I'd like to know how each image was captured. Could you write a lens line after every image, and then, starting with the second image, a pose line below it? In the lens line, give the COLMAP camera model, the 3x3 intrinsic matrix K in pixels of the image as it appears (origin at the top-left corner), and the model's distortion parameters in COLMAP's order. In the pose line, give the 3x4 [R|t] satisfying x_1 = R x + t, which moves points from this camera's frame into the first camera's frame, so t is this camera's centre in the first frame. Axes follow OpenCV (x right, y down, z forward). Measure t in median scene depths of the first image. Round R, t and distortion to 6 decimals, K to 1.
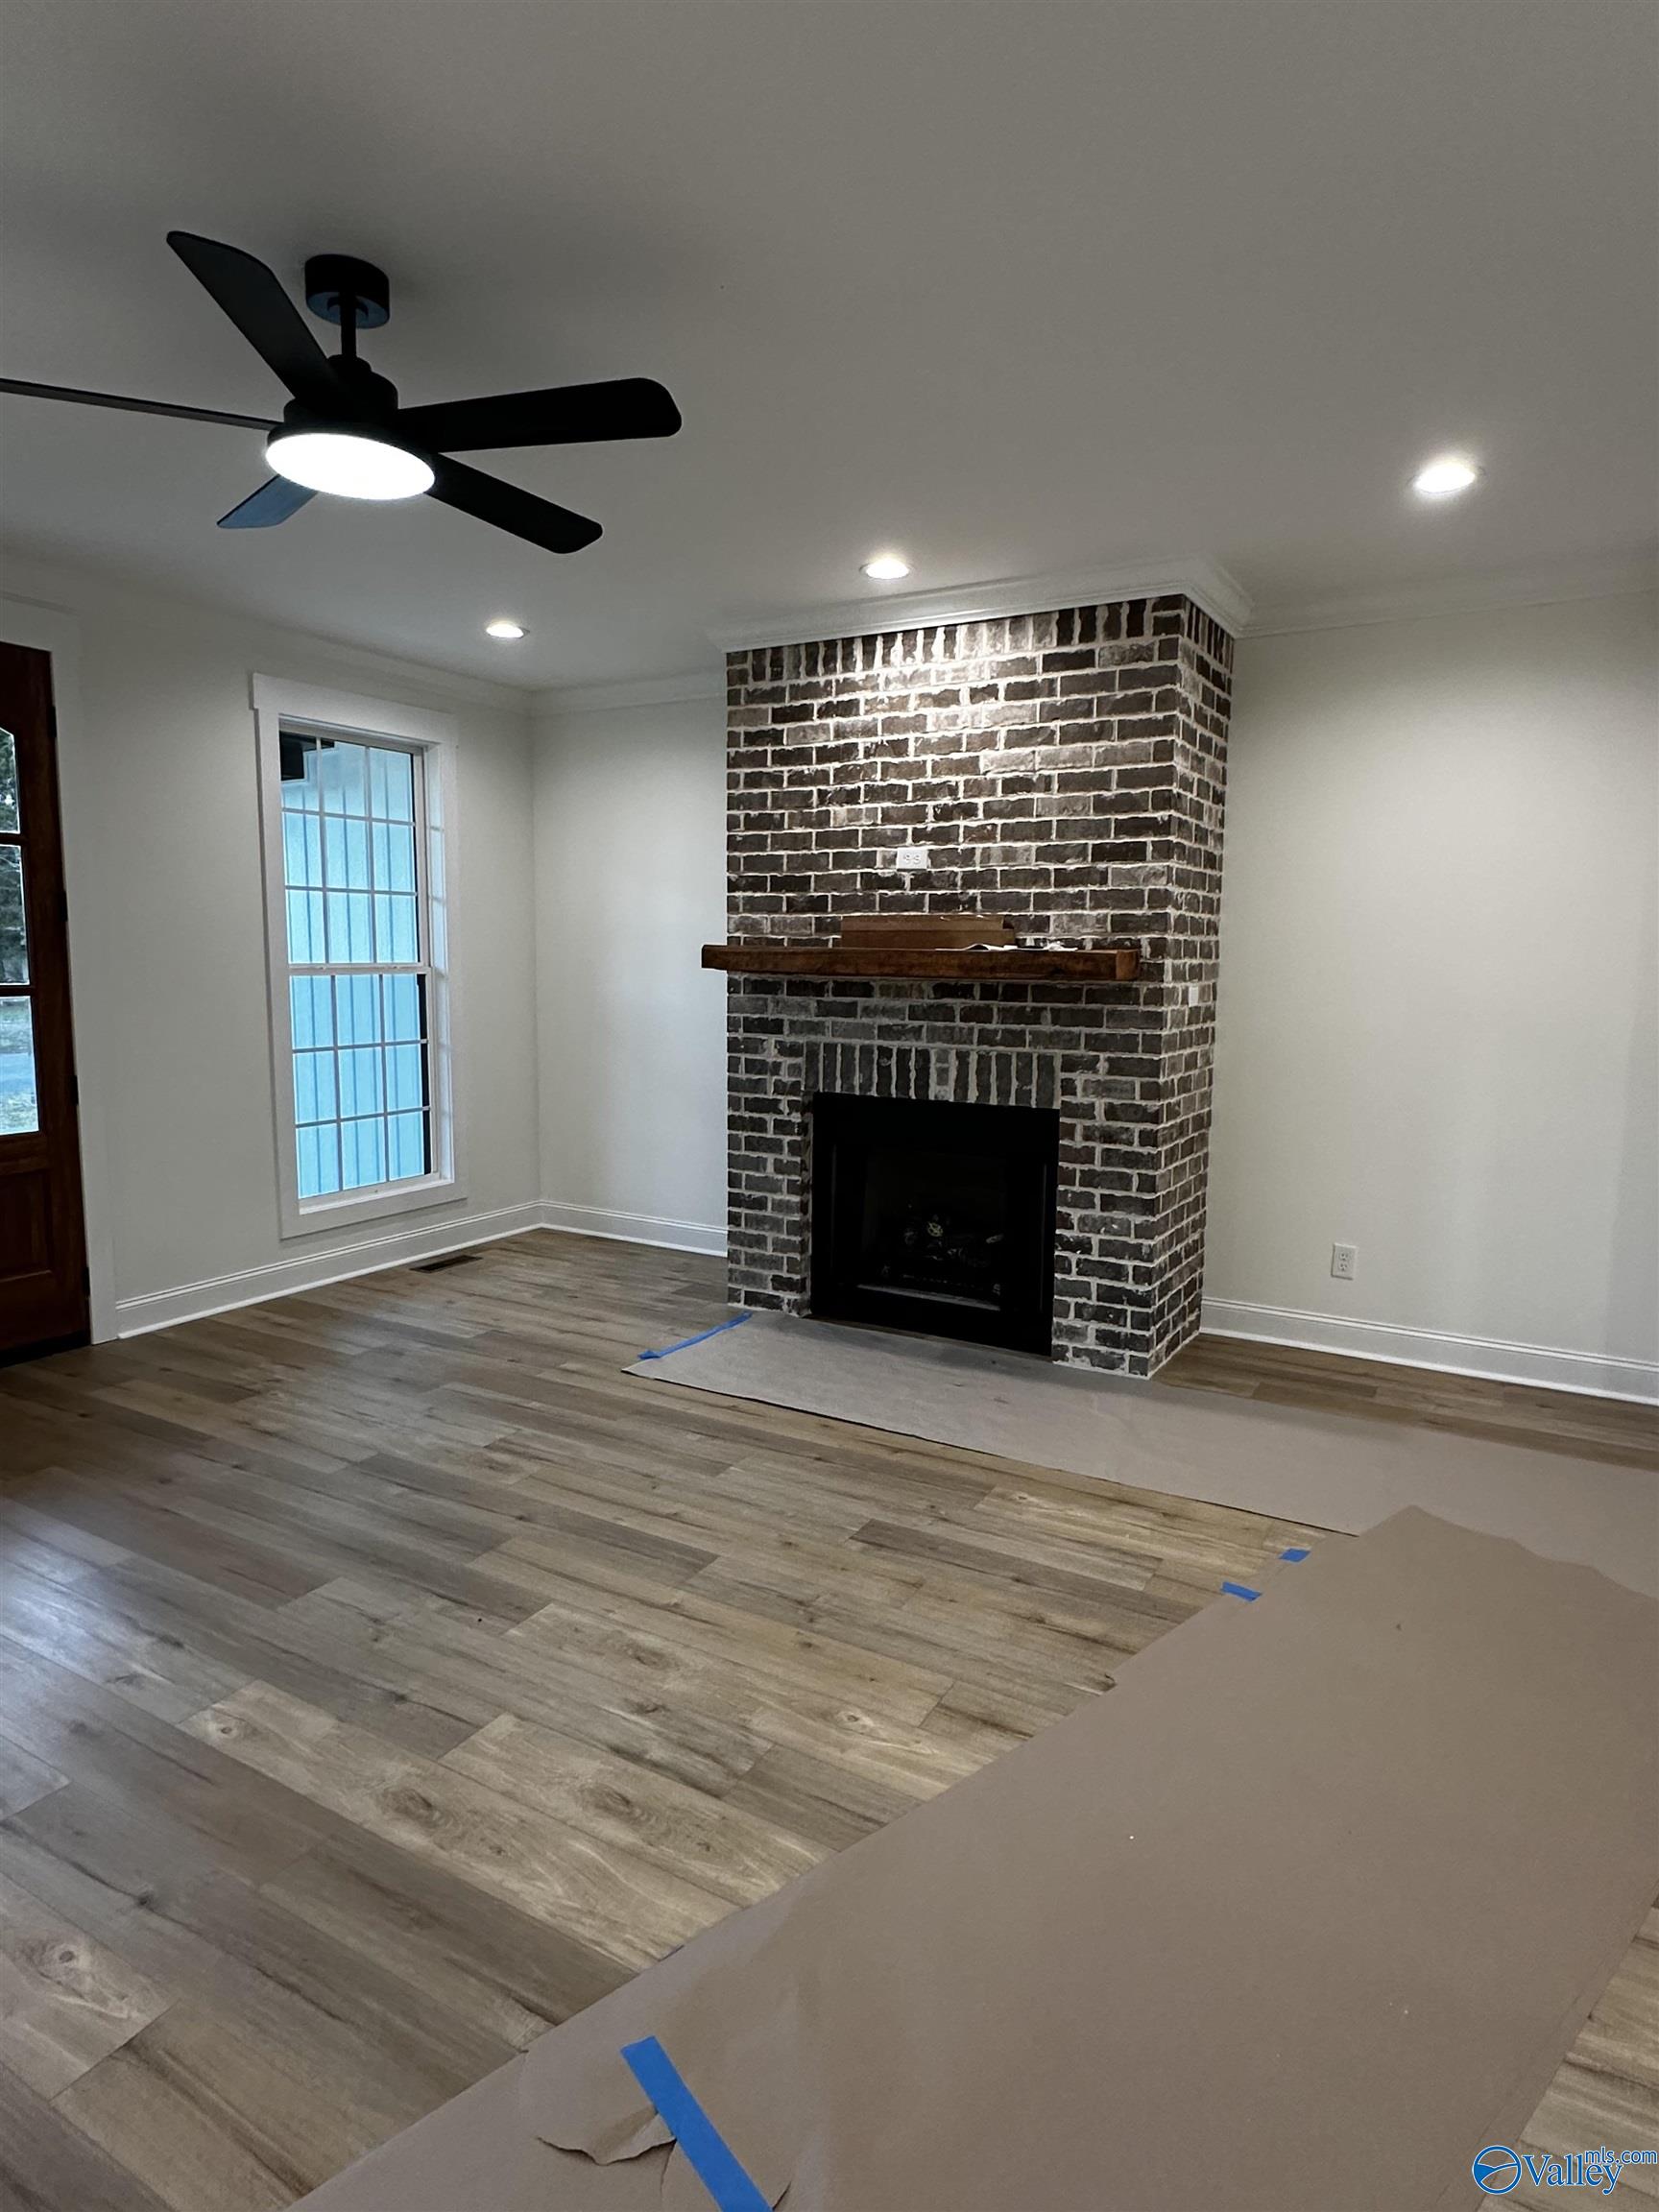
lens RADIAL K [[1246.9, 0, 831.2], [0, 1246.9, 1105.7], [0, 0, 1]] dist [-0.003375, 0.000724]
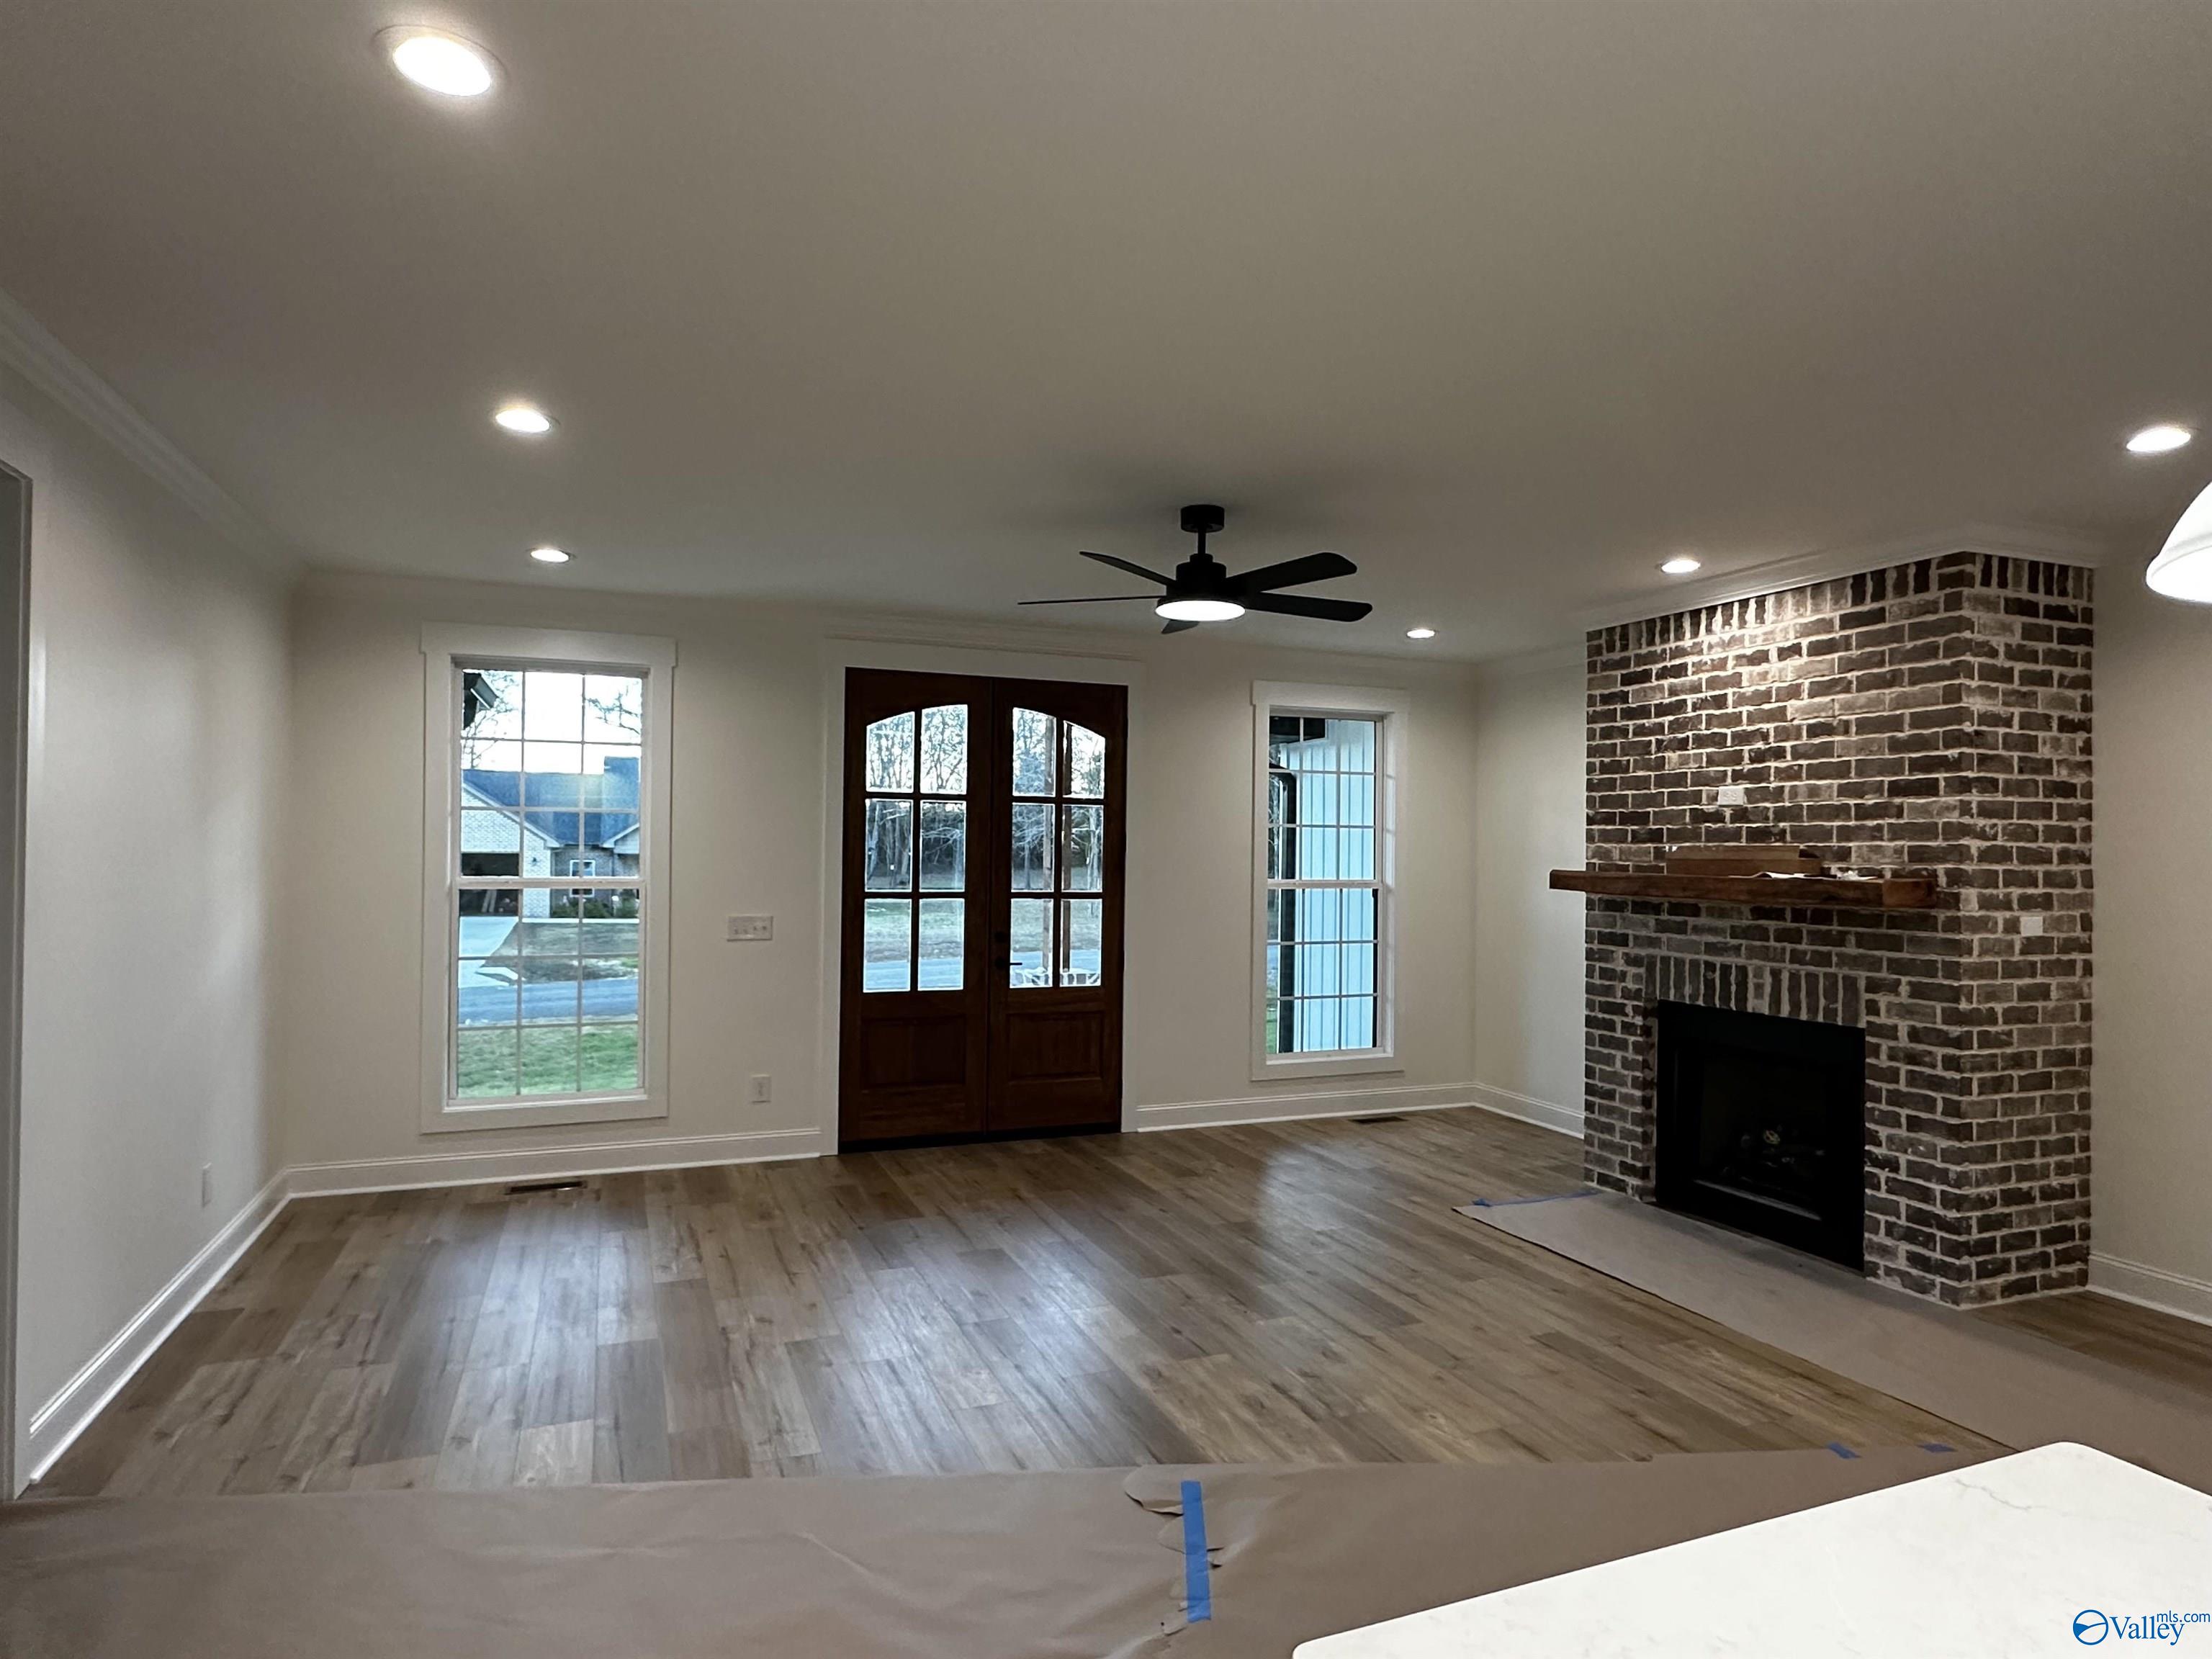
lens RADIAL K [[1246.9, 0, 1104.5], [0, 1246.9, 833.7], [0, 0, 1]] dist [-0.003375, 0.000724]
pose [[0.787456, -0.010005, -0.616290, 0.323977], [-0.079224, 0.989932, -0.117298, 0.014242], [0.611258, 0.141192, 0.778735, -0.233436]]
